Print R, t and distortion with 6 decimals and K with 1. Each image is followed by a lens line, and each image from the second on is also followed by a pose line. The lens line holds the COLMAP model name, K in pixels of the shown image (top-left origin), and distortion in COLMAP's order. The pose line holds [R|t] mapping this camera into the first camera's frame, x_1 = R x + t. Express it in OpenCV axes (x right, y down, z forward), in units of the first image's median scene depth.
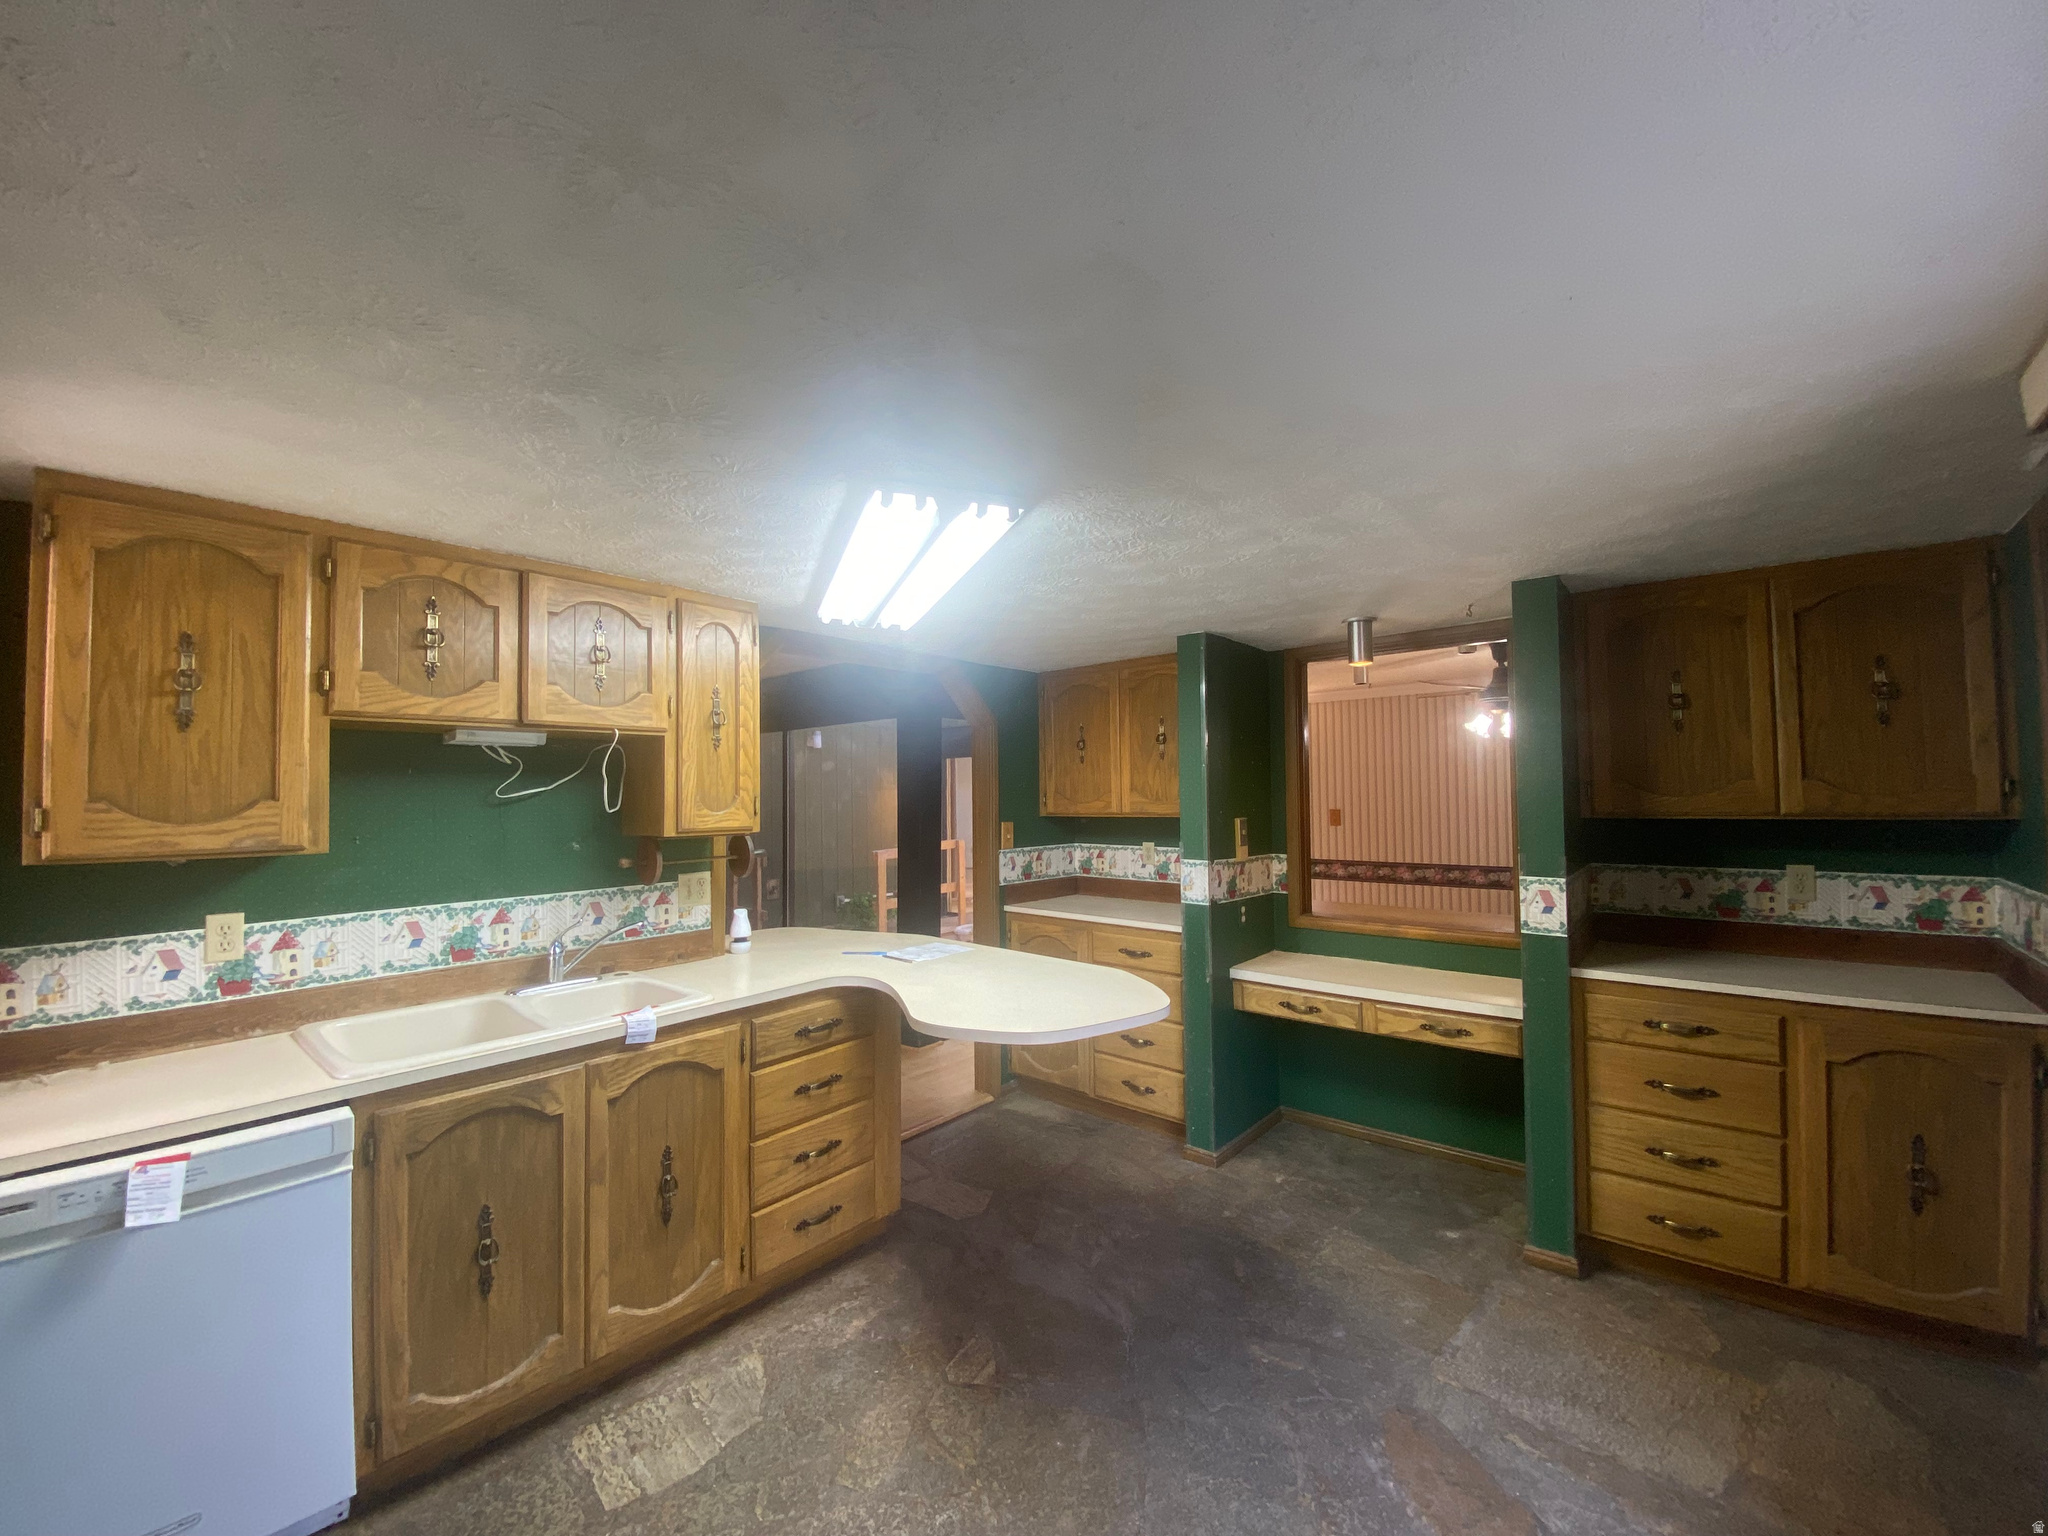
lens RADIAL K [[819.4, 0, 1018.1], [0, 819.4, 766.4], [0, 0, 1]] dist [-0.006063, -0.011857]
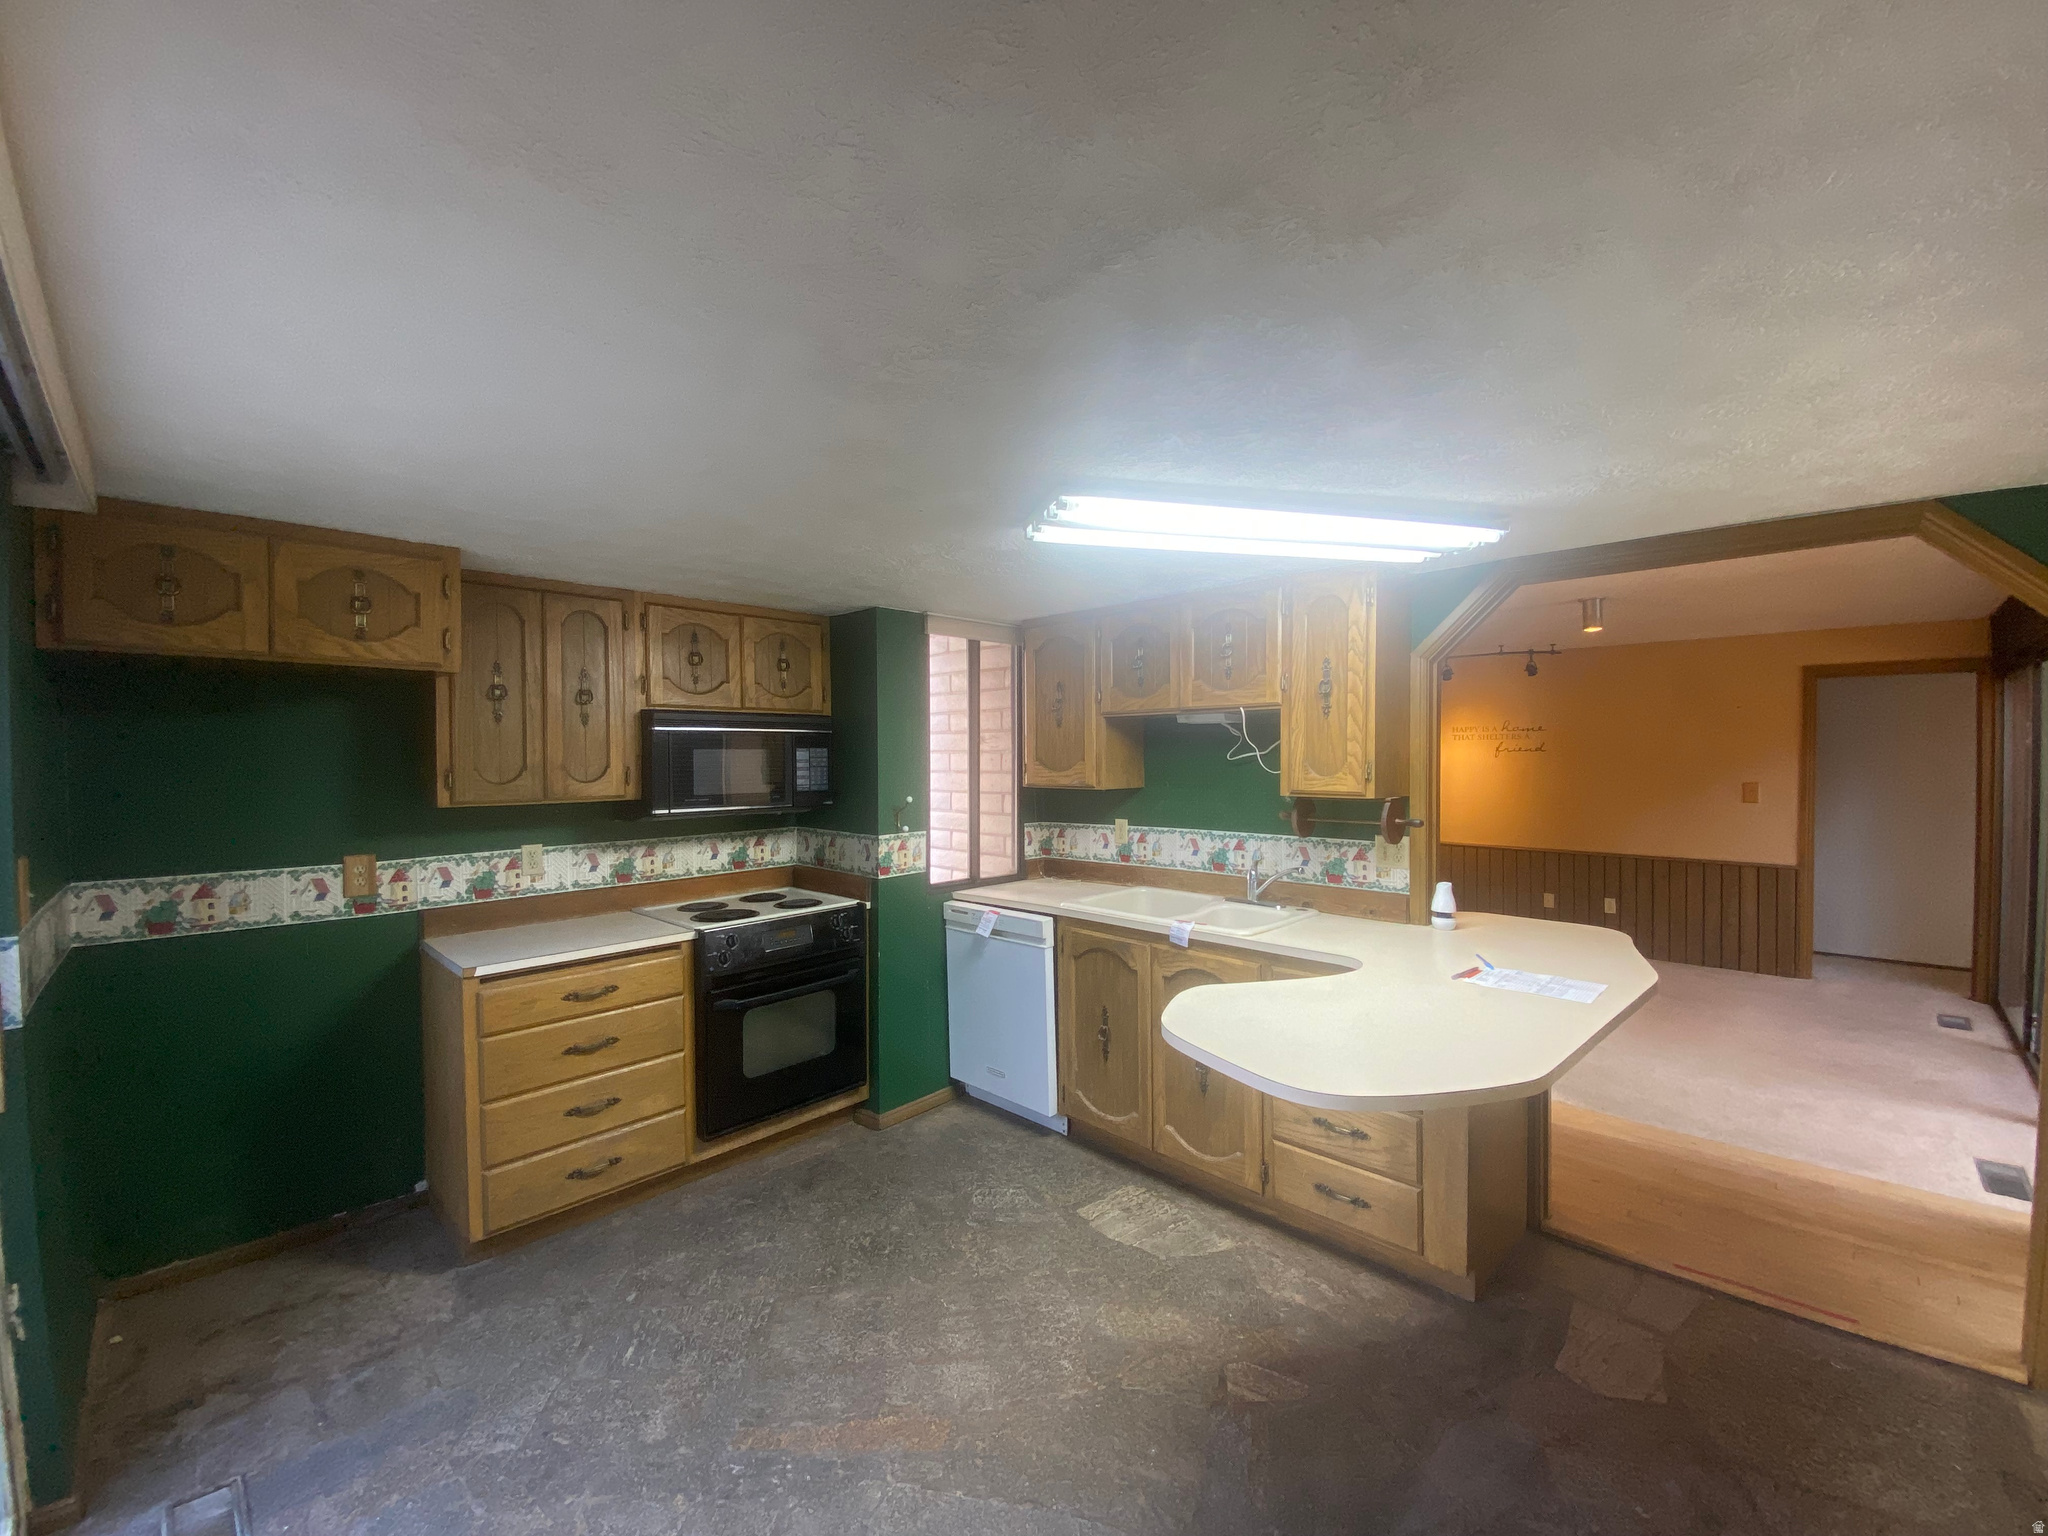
lens RADIAL K [[819.4, 0, 1022.0], [0, 819.4, 767.2], [0, 0, 1]] dist [-0.006063, -0.011857]
pose [[-0.069557, 0.027004, -0.997212, 0.851736], [0.032795, 0.999155, 0.024769, 0.006031], [0.997039, -0.030981, -0.070383, 0.812307]]
